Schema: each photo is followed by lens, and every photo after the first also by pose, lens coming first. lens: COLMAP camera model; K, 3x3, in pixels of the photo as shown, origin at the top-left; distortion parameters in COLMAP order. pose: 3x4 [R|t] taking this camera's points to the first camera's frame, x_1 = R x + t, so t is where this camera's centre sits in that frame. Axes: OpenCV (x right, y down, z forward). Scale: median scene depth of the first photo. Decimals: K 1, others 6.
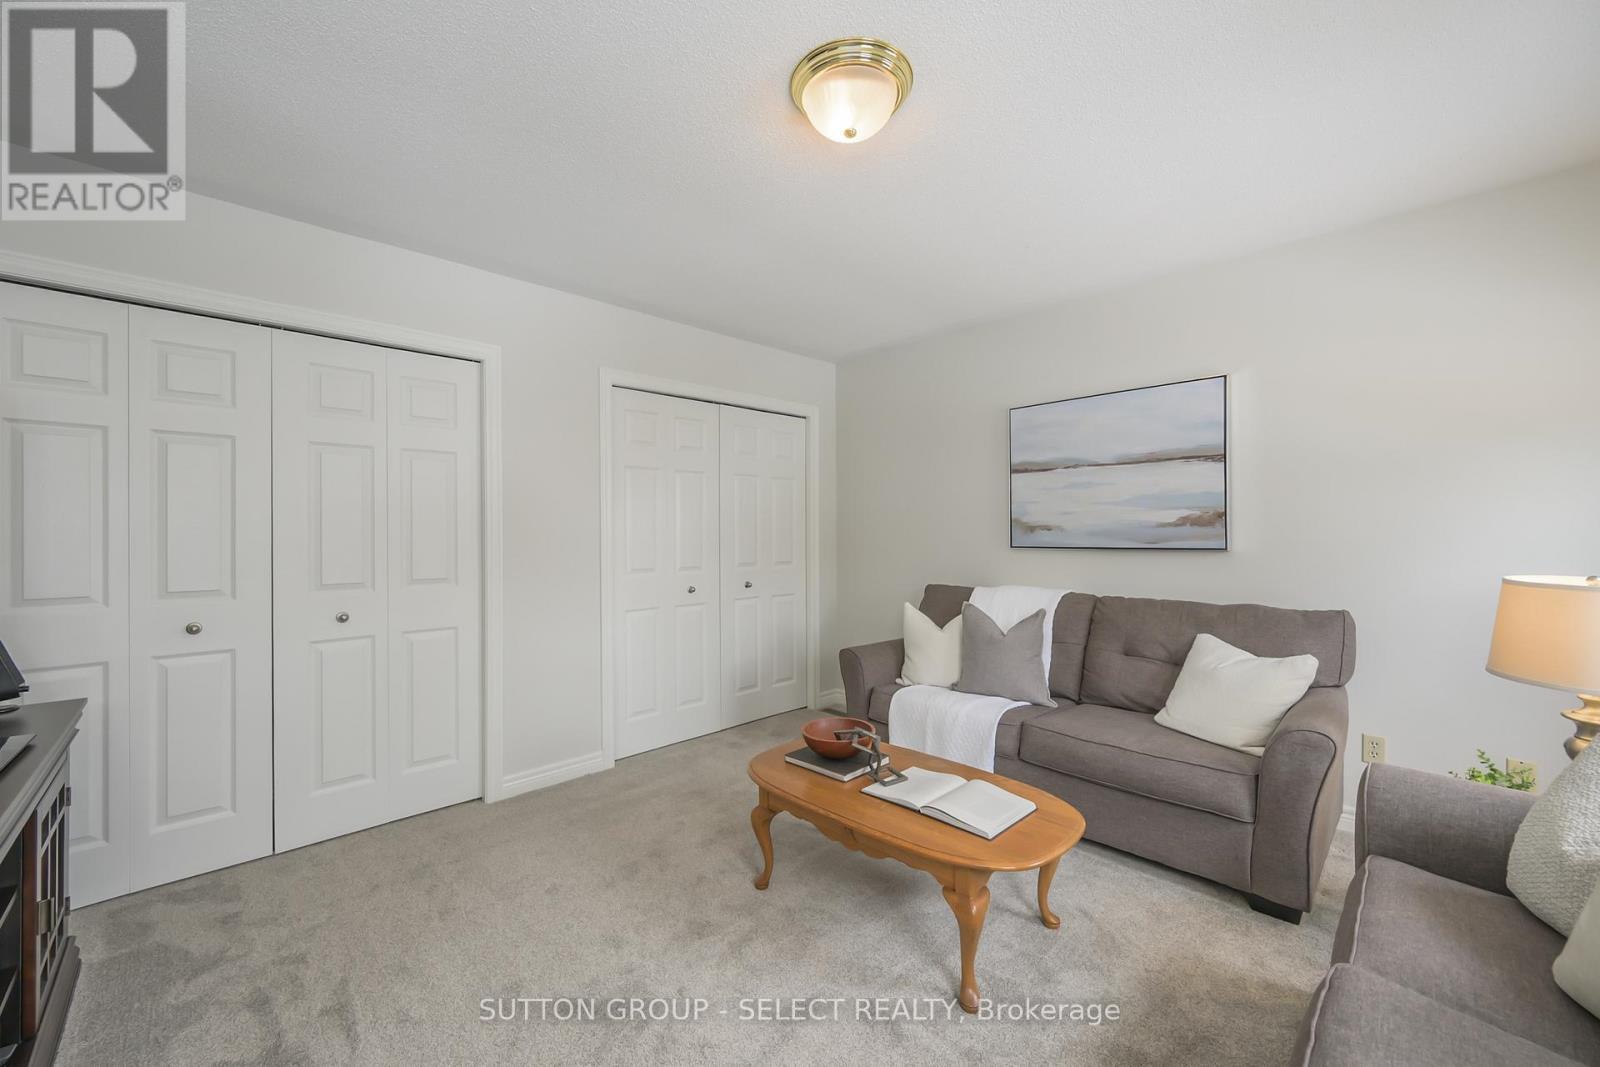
lens RADIAL K [[642.9, 0, 802.0], [0, 642.9, 536.4], [0, 0, 1]] dist [0.001021, 0.000097]
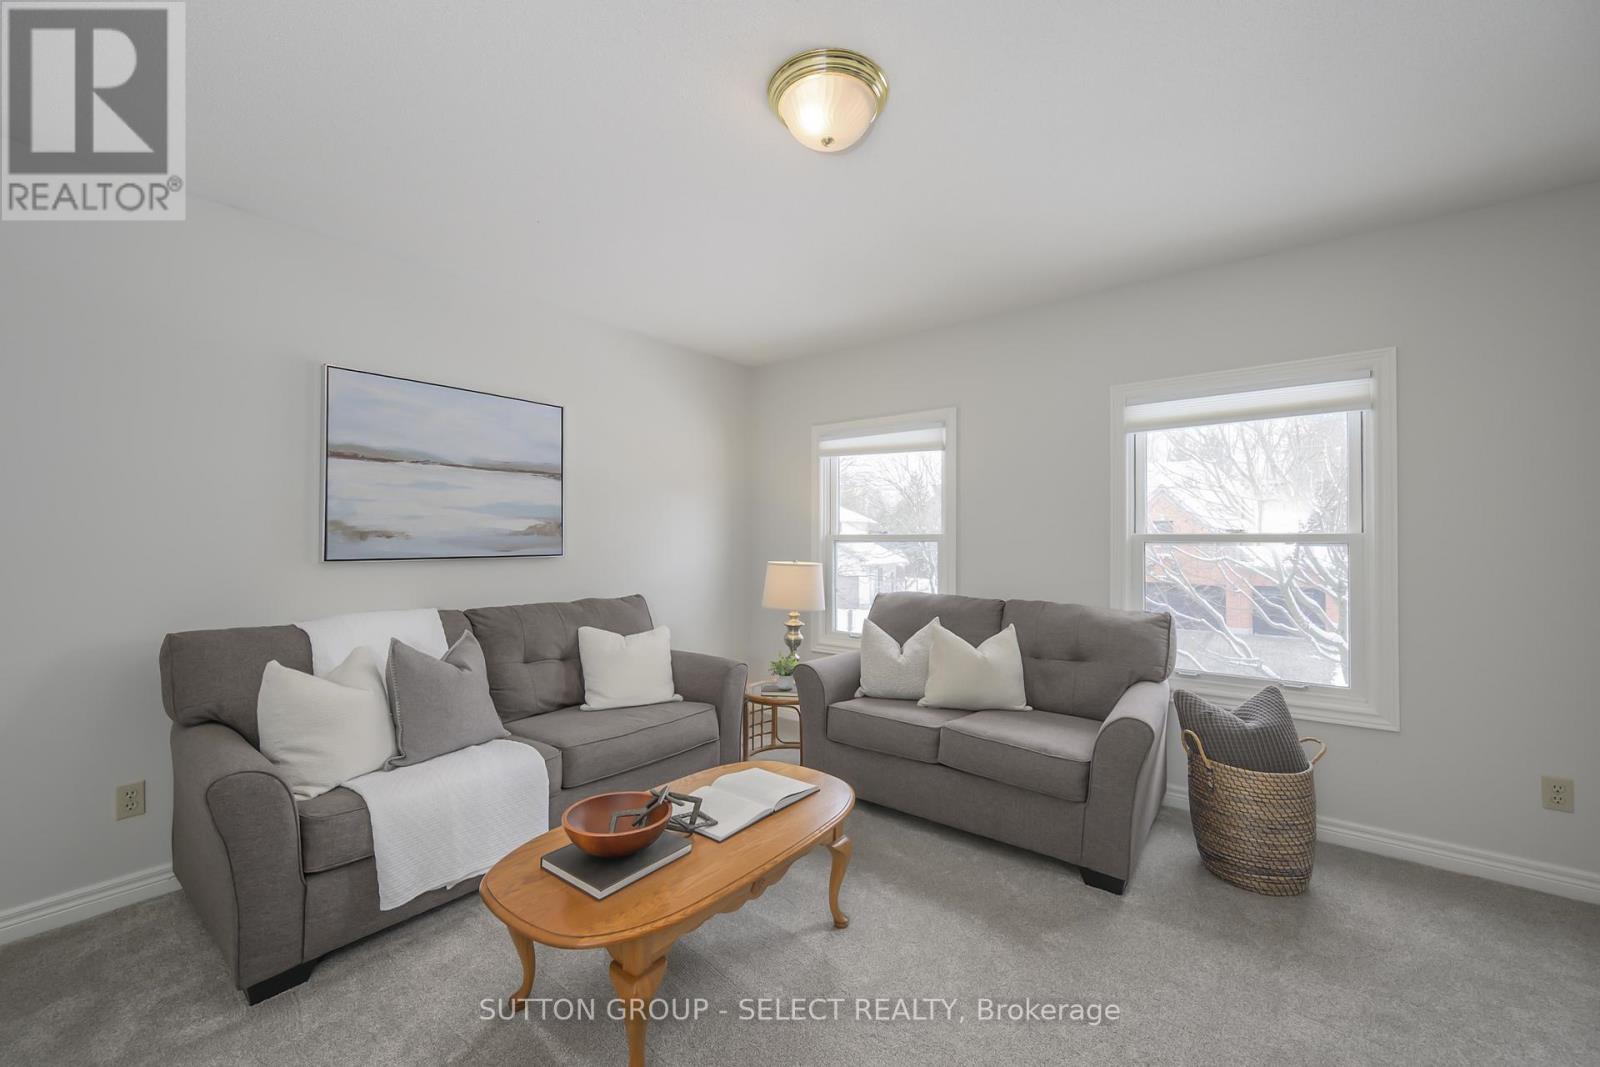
lens RADIAL K [[642.9, 0, 802.1], [0, 642.9, 534.4], [0, 0, 1]] dist [0.001021, 0.000097]
pose [[-0.146486, 0.010207, 0.989160, -0.541713], [0.004296, 0.999944, -0.009682, -0.003997], [-0.989203, 0.002831, -0.146522, 0.706193]]
